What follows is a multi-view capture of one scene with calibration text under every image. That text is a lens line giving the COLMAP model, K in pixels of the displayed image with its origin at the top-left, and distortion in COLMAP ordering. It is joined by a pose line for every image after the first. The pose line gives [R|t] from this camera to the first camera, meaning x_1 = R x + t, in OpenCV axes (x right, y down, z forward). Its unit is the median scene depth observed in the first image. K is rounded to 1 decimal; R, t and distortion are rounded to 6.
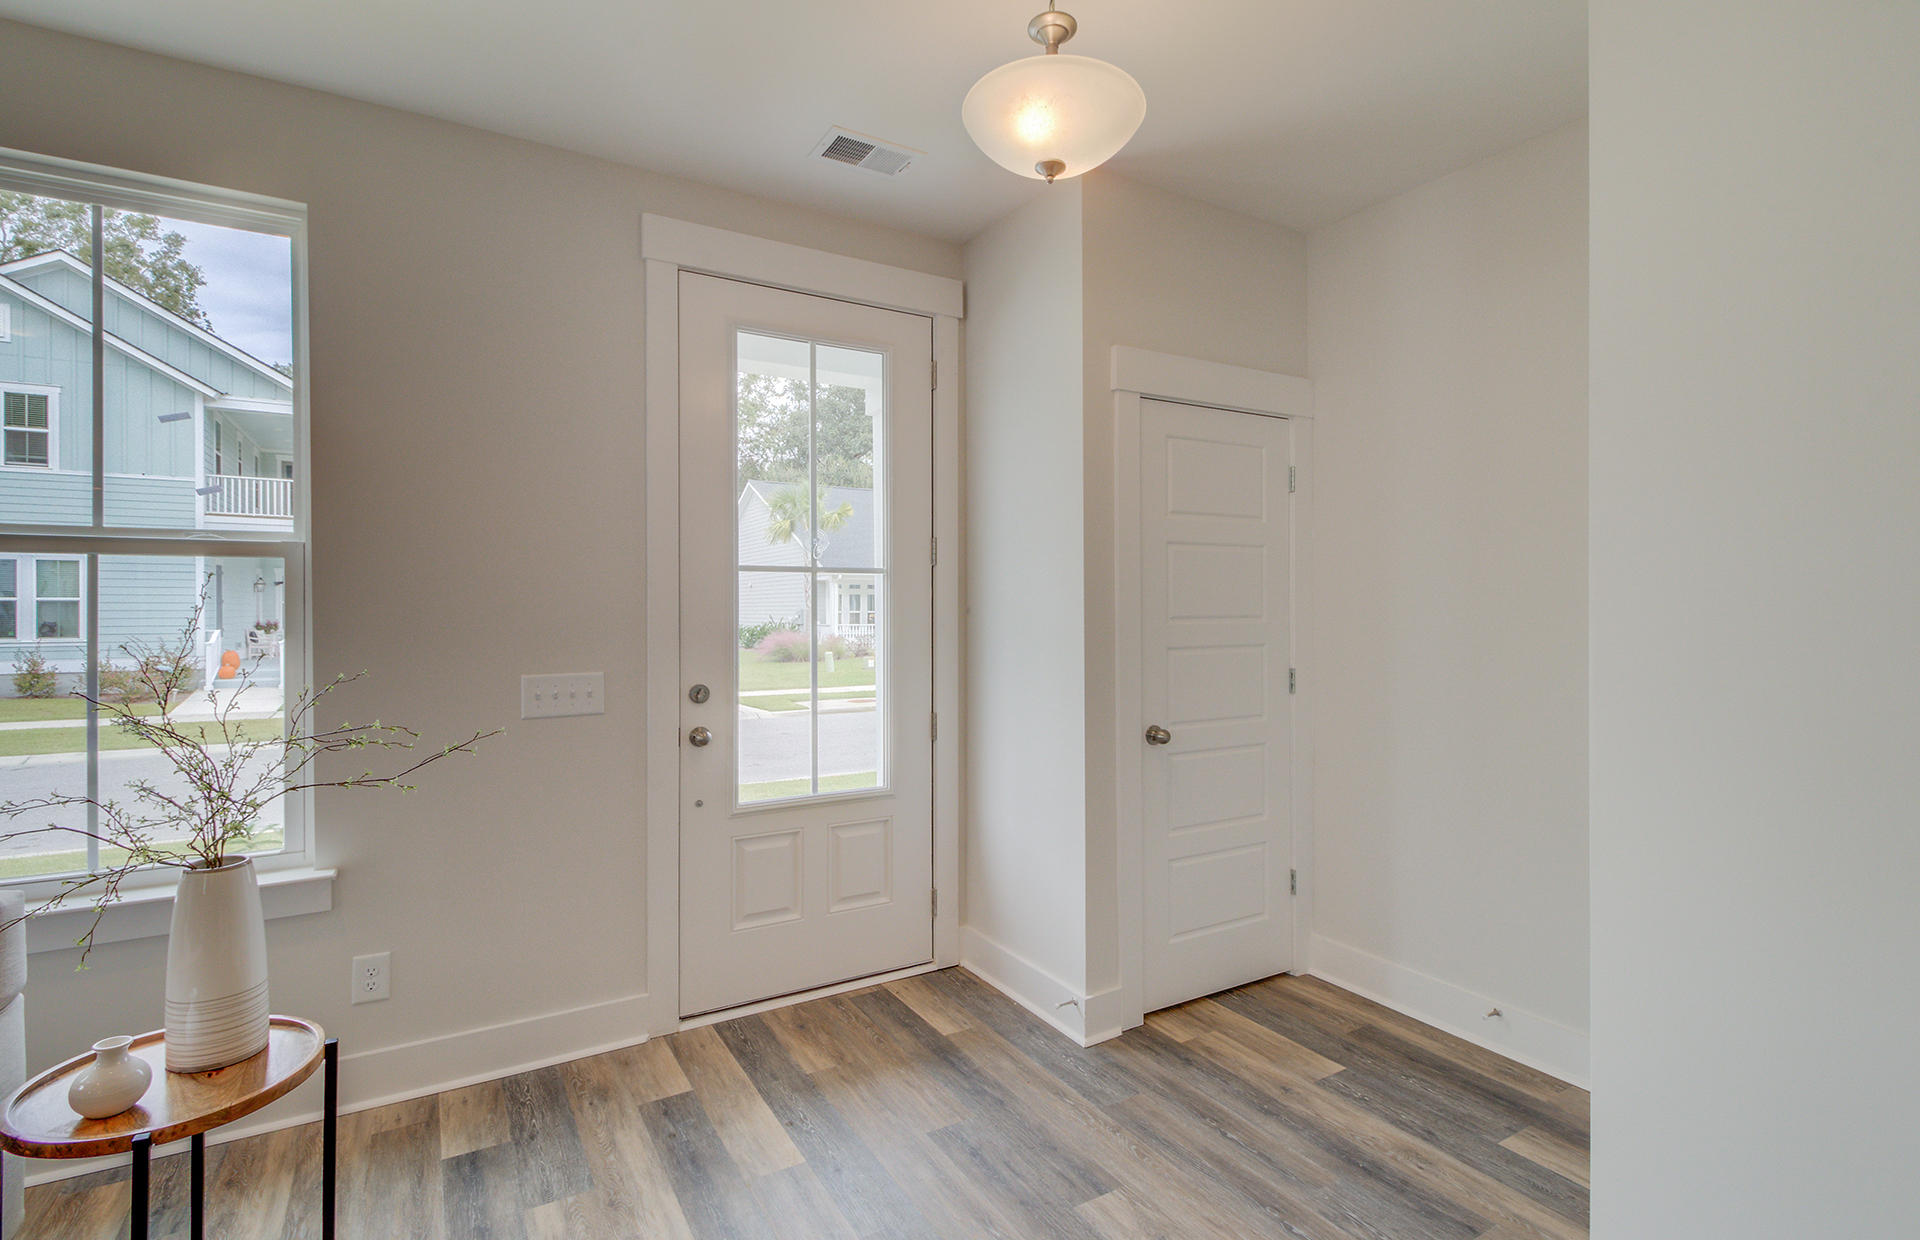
lens RADIAL K [[906.0, 0, 954.1], [0, 906.0, 595.1], [0, 0, 1]] dist [-0.001779, -0.011525]
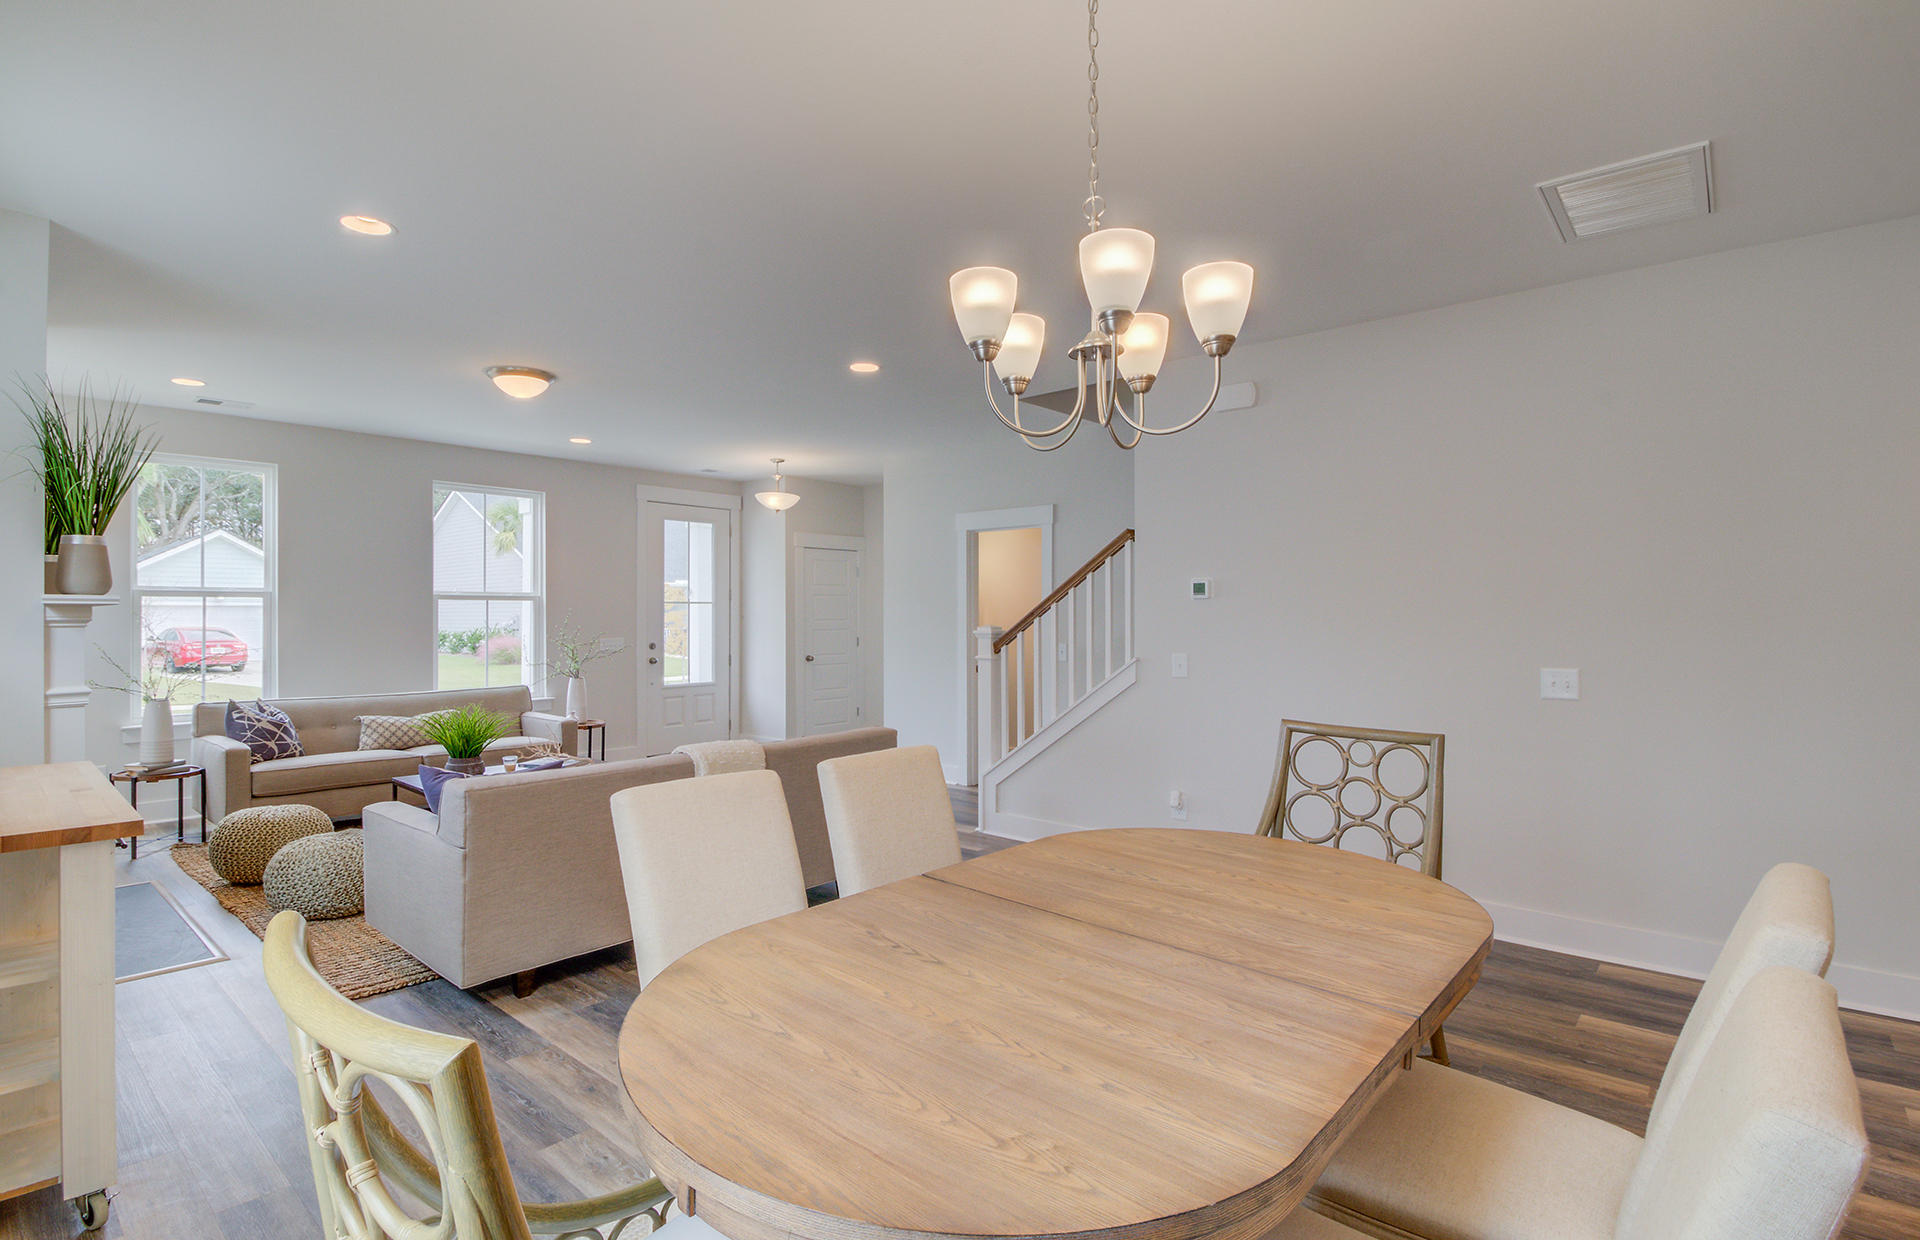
lens RADIAL K [[906.0, 0, 954.1], [0, 906.0, 595.1], [0, 0, 1]] dist [-0.001779, -0.011525]
pose [[0.956138, -0.002627, 0.292905, -0.201927], [0.009807, 0.999686, -0.023048, 0.021364], [-0.292753, 0.024909, 0.955864, -1.983774]]
